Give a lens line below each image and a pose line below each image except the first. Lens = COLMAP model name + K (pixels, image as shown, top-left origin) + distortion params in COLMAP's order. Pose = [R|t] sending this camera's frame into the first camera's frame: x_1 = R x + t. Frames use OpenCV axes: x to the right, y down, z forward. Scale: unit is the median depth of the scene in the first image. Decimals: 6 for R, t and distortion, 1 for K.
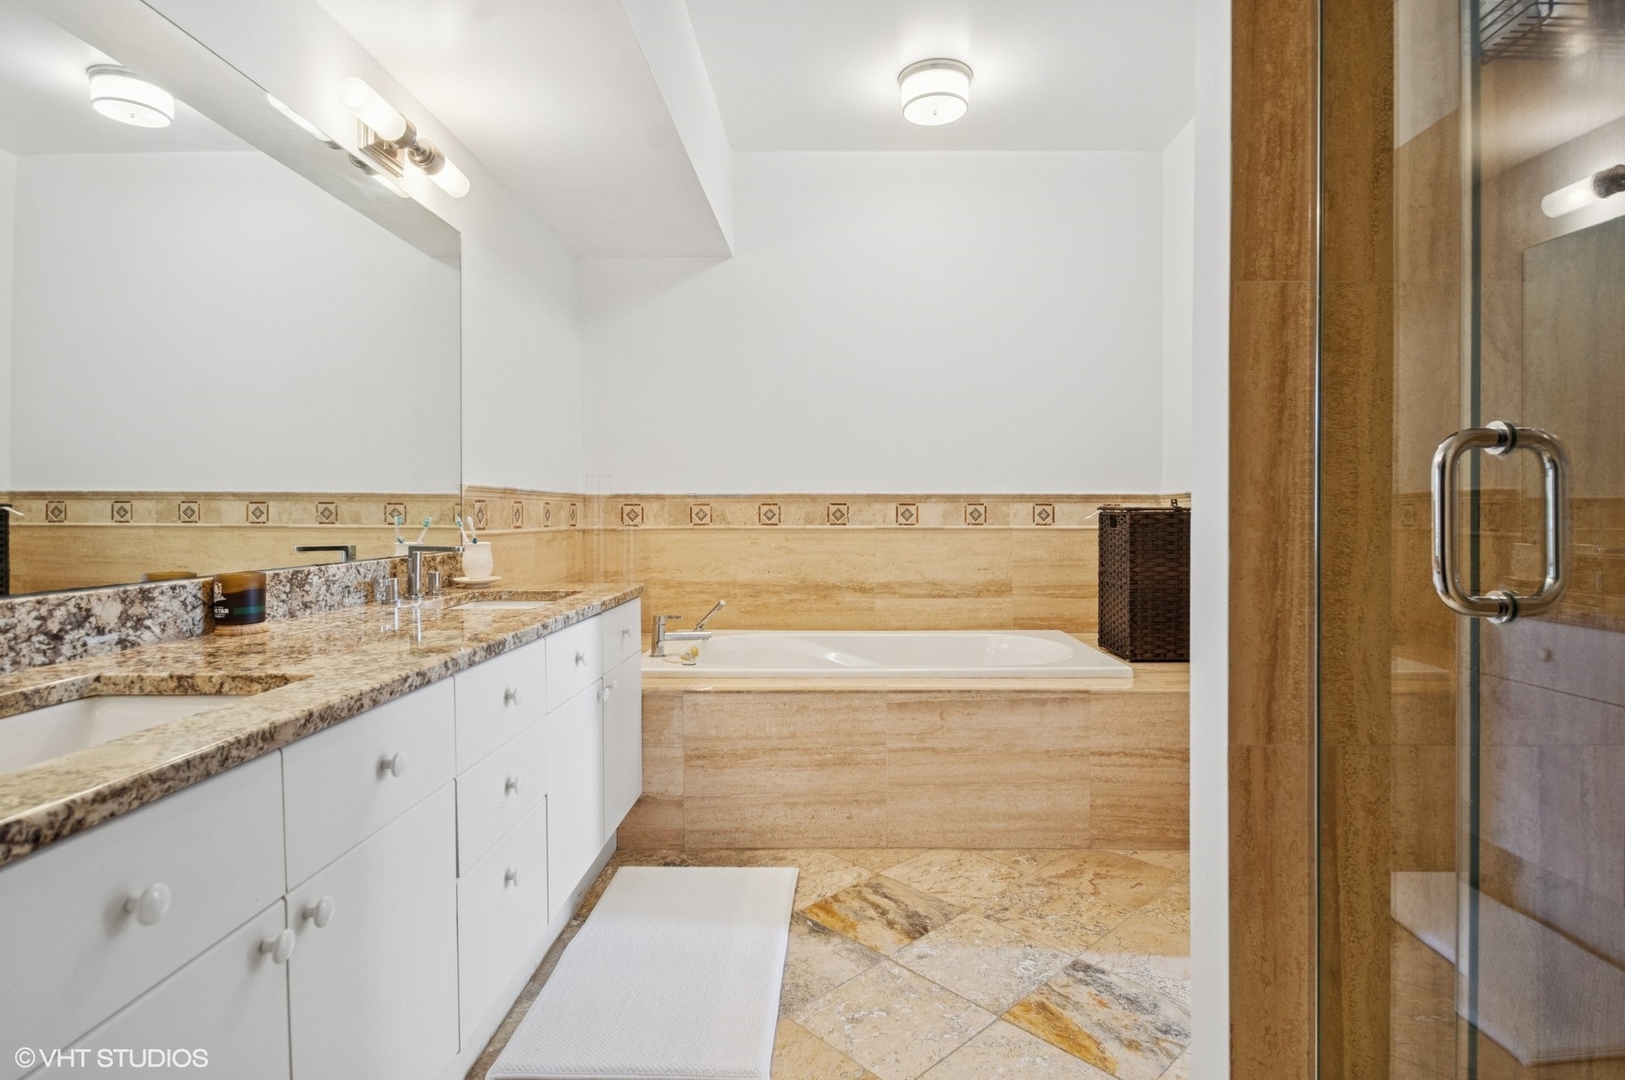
lens RADIAL K [[818.4, 0, 856.8], [0, 818.4, 535.5], [0, 0, 1]] dist [0.000260, -0.000142]
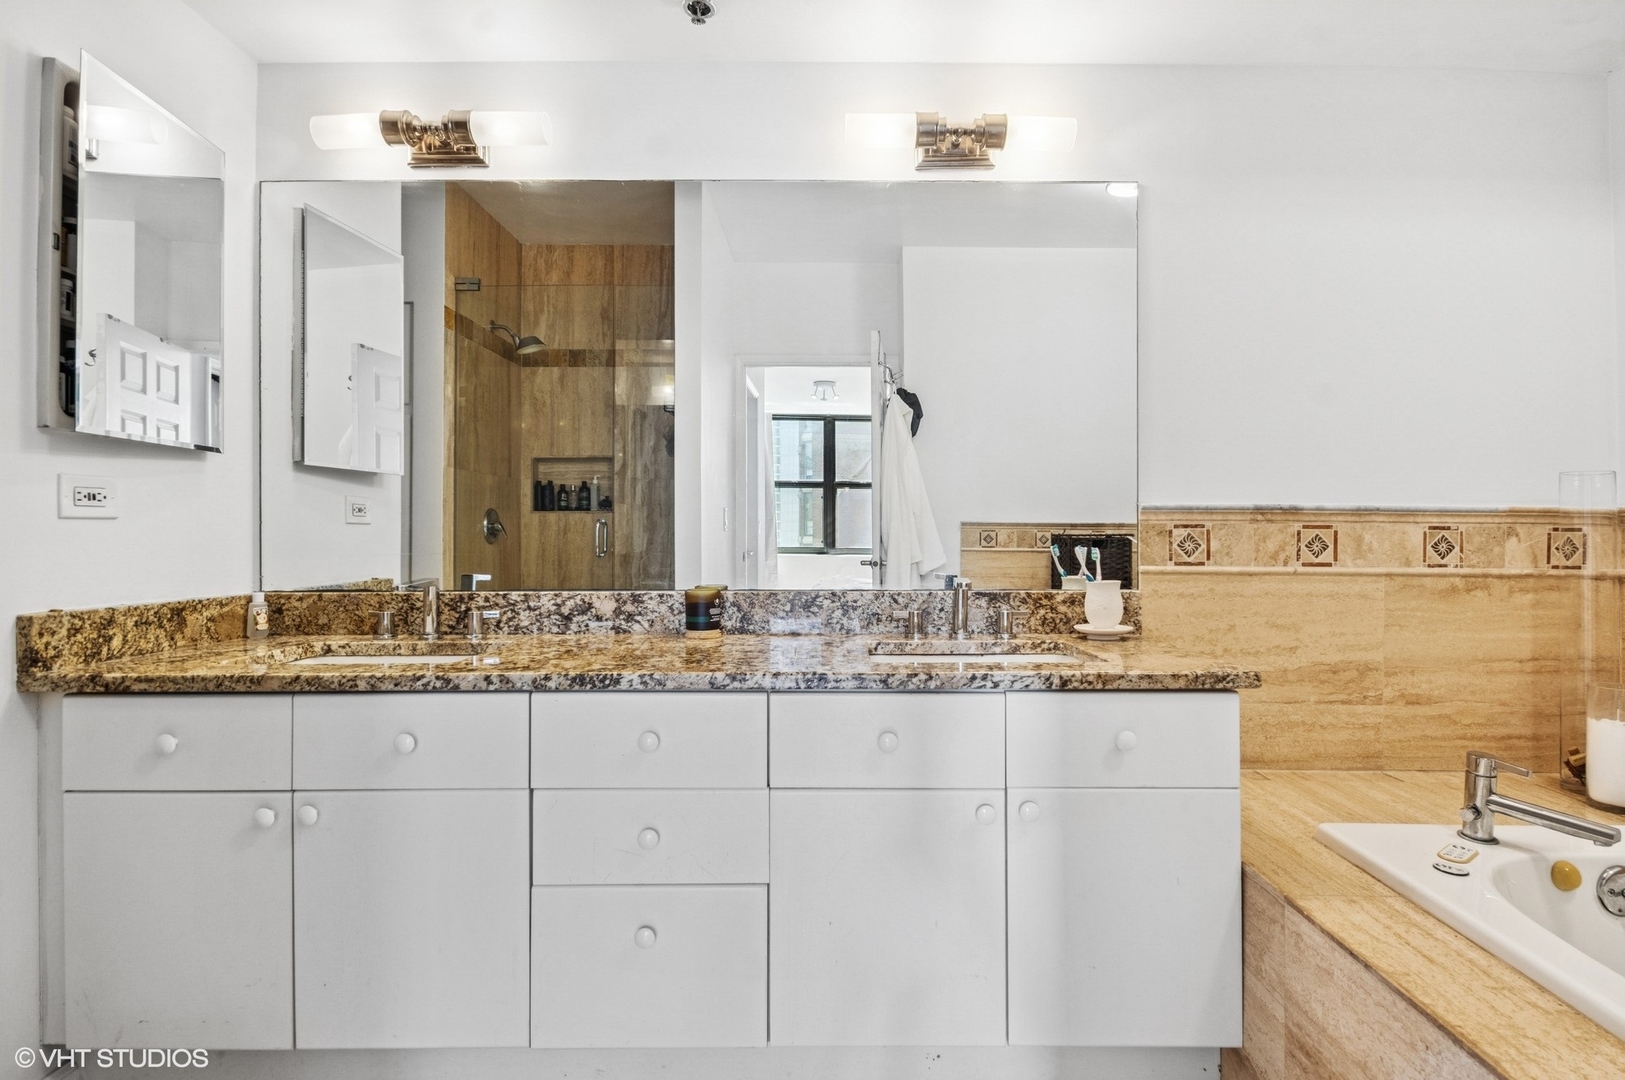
lens RADIAL K [[818.4, 0, 856.8], [0, 818.4, 535.5], [0, 0, 1]] dist [0.000260, -0.000142]
pose [[-0.004085, -0.005825, -0.999975, 0.576052], [-0.029641, 0.999544, -0.005702, -0.041719], [0.999552, 0.029617, -0.004256, 1.438377]]
